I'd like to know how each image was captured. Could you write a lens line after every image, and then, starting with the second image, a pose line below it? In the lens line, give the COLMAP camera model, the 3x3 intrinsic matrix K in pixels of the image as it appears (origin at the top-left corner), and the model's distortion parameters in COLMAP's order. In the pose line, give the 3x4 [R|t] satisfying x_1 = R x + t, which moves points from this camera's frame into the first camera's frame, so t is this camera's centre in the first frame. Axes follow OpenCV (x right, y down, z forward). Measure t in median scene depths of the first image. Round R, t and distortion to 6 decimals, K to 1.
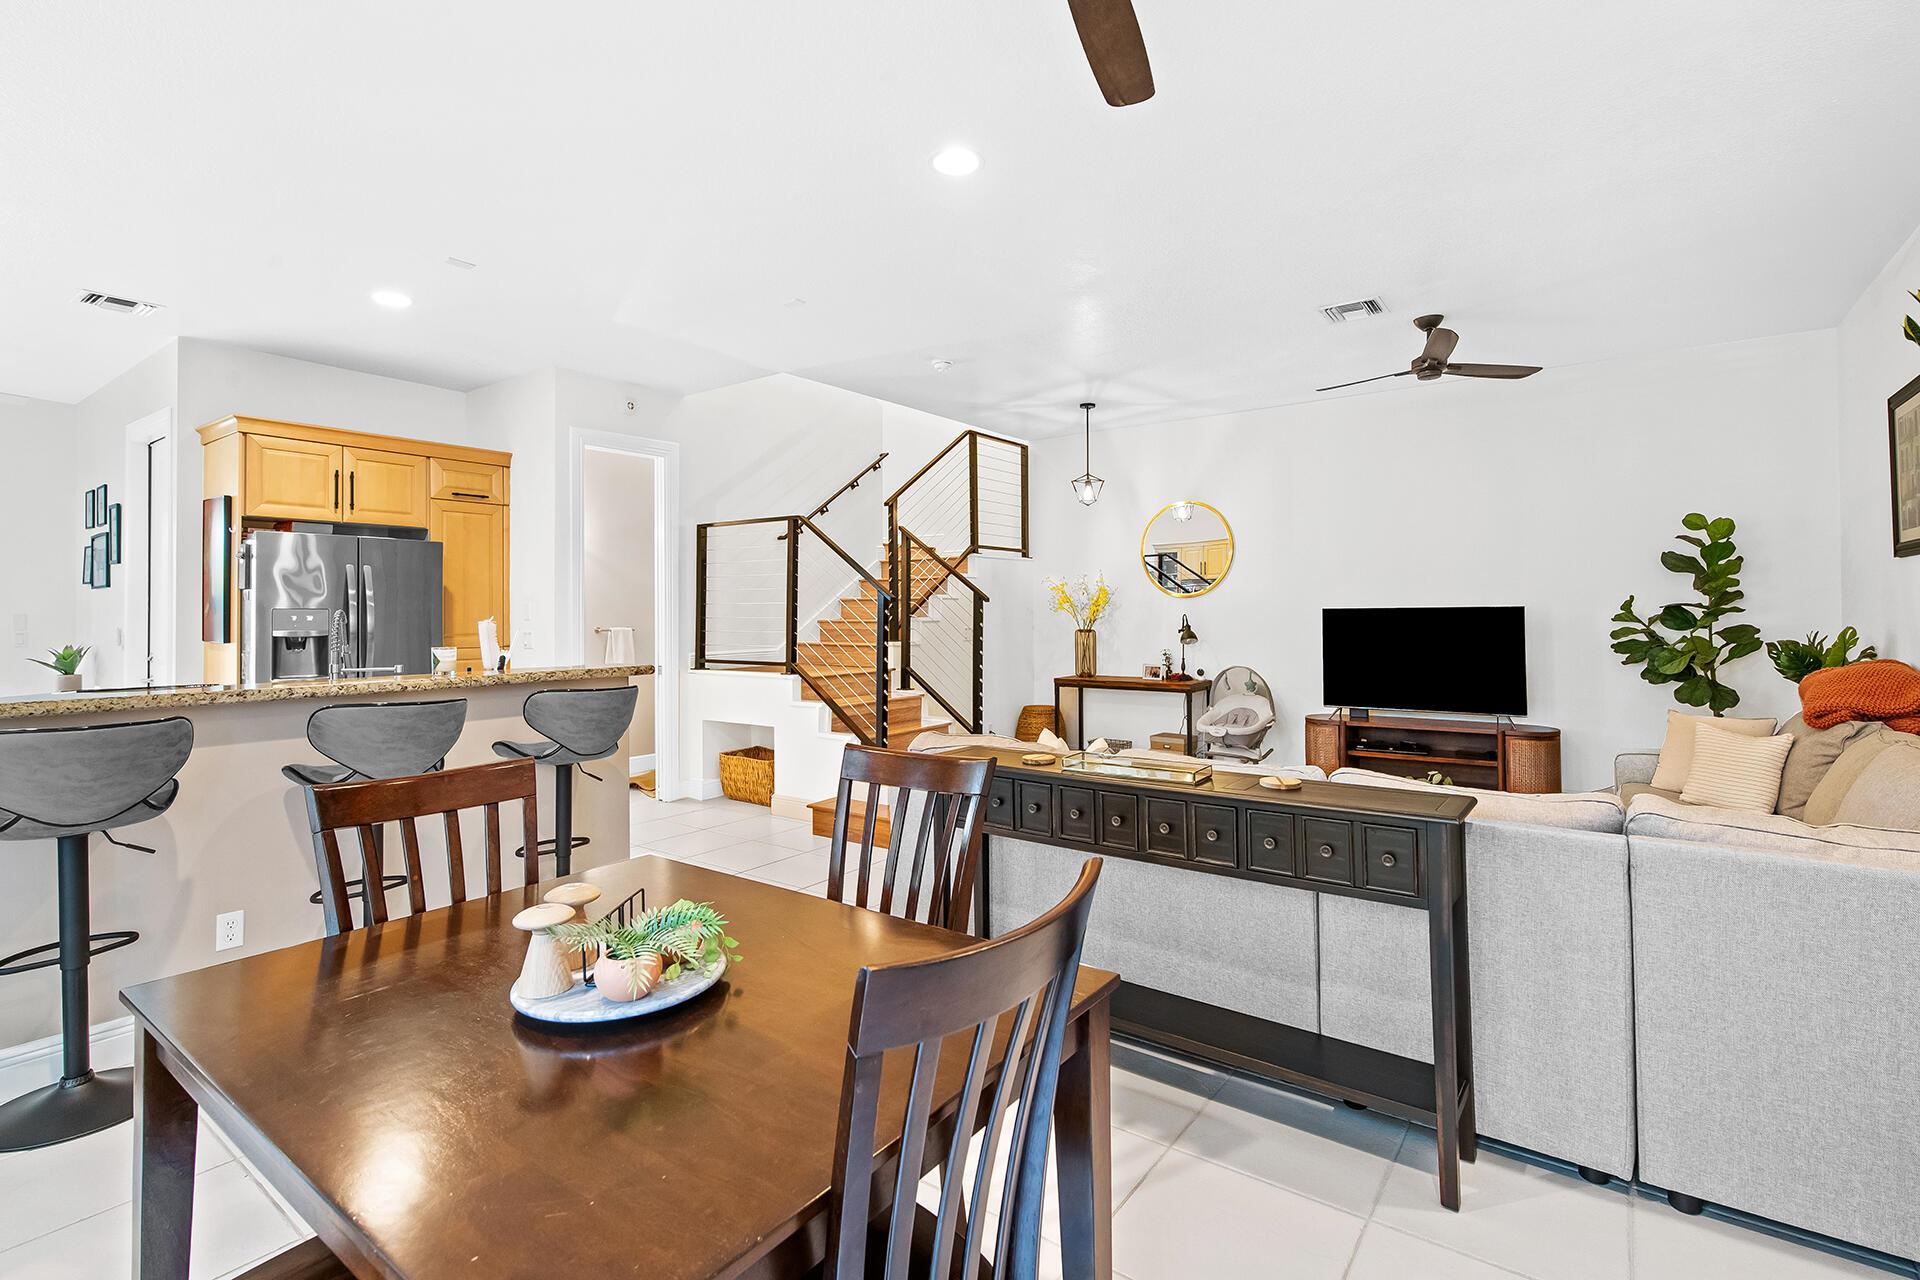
lens RADIAL K [[875.9, 0, 958.7], [0, 875.9, 611.2], [0, 0, 1]] dist [-0.001365, -0.000840]
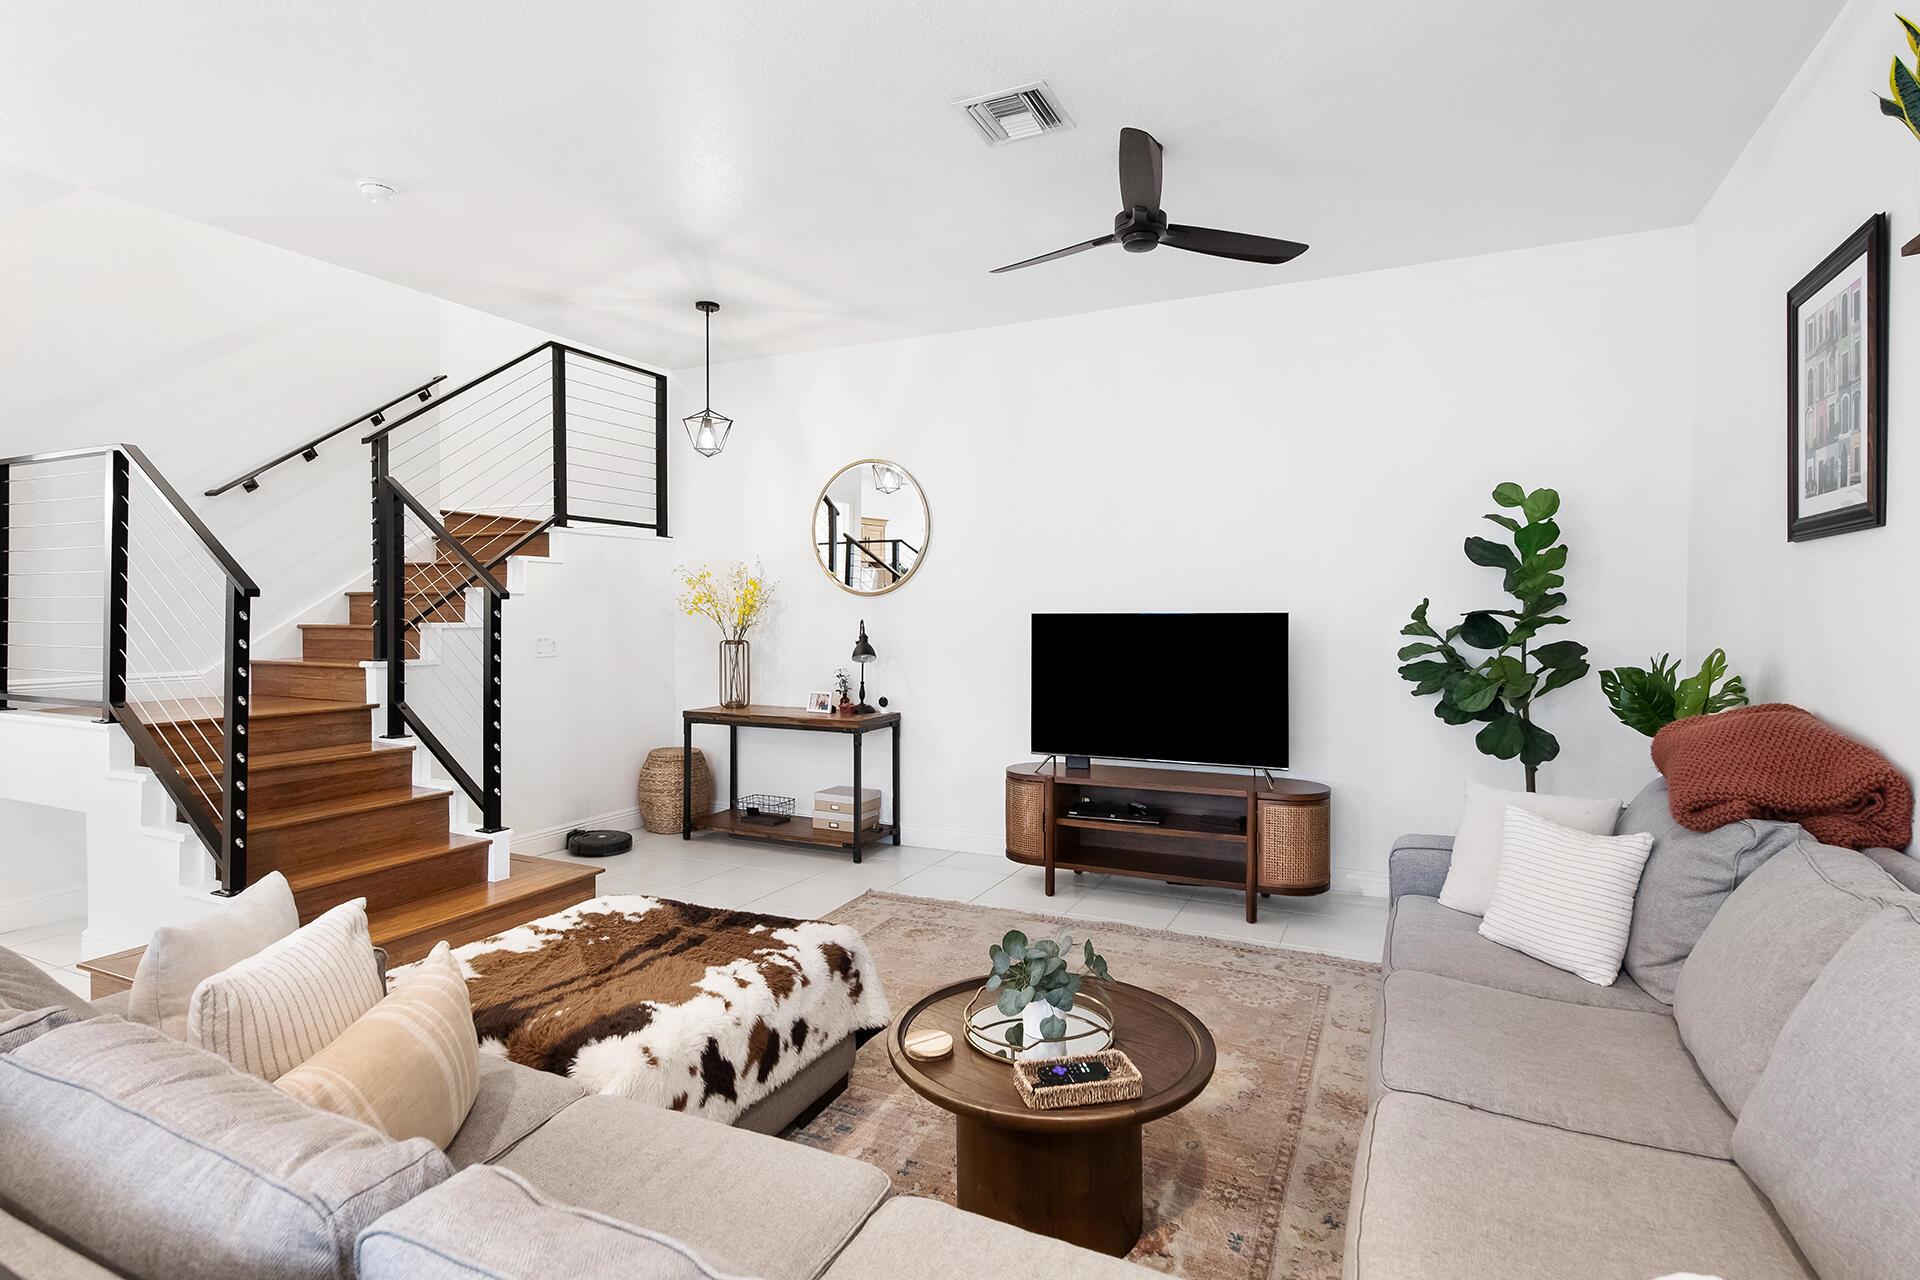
lens RADIAL K [[941.6, 0, 960.0], [0, 941.6, 640.0], [0, 0, 1]] dist [0.017627, -0.008033]
pose [[0.983454, 0.002165, 0.181146, 0.265812], [-0.007675, 0.999529, 0.029722, -0.004501], [-0.180996, -0.030620, 0.983007, 0.322730]]
